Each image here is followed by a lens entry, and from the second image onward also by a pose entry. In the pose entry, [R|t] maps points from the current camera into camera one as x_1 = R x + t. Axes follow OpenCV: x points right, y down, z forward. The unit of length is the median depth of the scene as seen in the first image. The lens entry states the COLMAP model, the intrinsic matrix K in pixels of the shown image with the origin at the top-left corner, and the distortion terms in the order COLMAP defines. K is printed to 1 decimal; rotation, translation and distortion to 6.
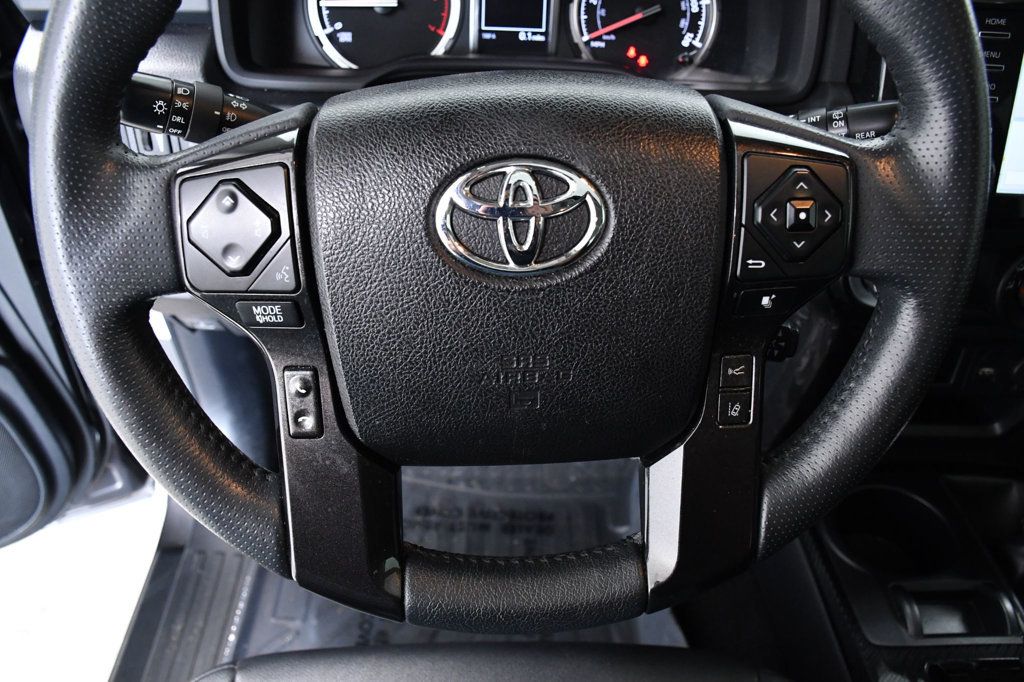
lens RADIAL K [[783.6, 0, 512.0], [0, 783.6, 341.0], [0, 0, 1]] dist [-0.161611, 0.110128]
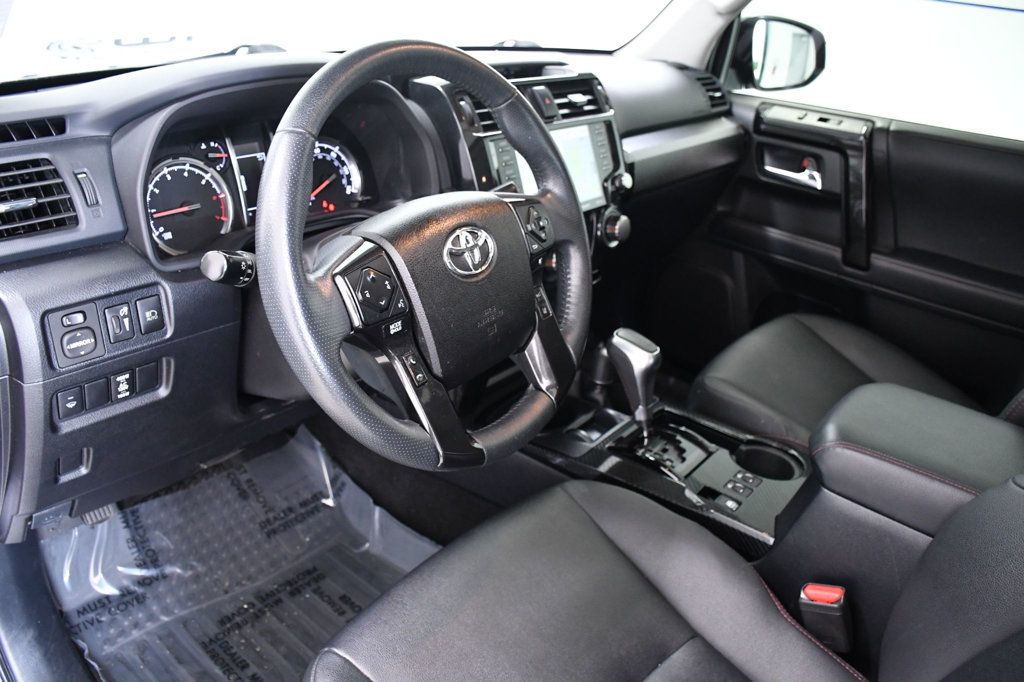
lens RADIAL K [[783.6, 0, 512.0], [0, 783.6, 341.0], [0, 0, 1]] dist [-0.161611, 0.110128]
pose [[0.643196, -0.326409, 0.692644, -1.629553], [0.454106, 0.890946, -0.001827, 0.147449], [-0.616512, 0.315709, 0.721277, -0.717124]]
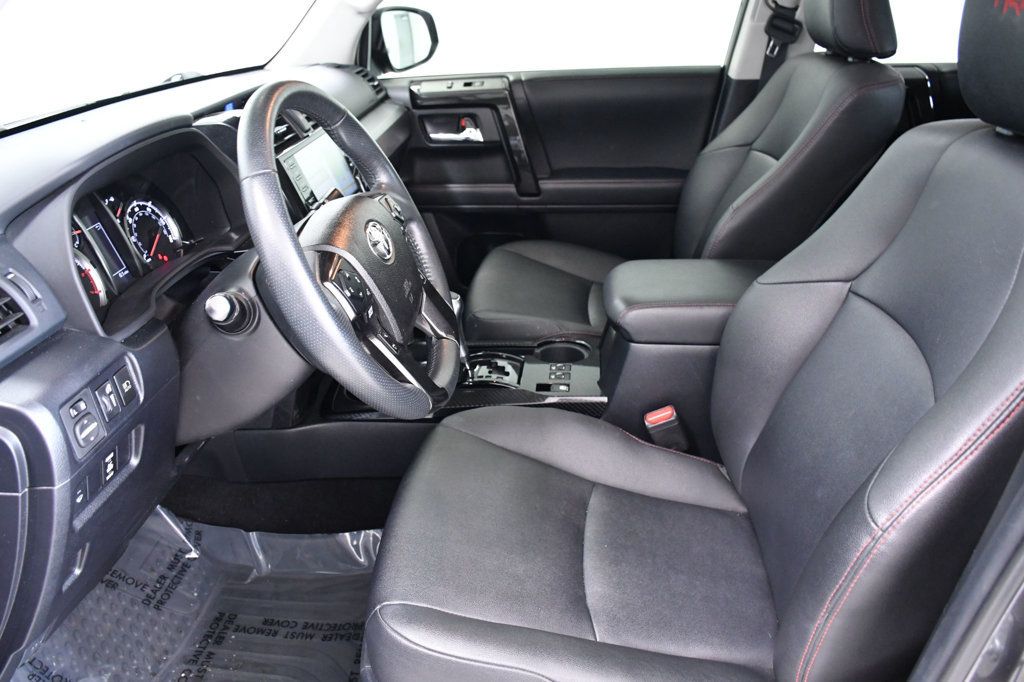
lens RADIAL K [[783.6, 0, 512.0], [0, 783.6, 341.0], [0, 0, 1]] dist [-0.161611, 0.110128]
pose [[0.102315, -0.472450, 0.875399, -2.614033], [0.669892, 0.683281, 0.290469, -0.410441], [-0.735375, 0.556703, 0.386400, -0.276028]]
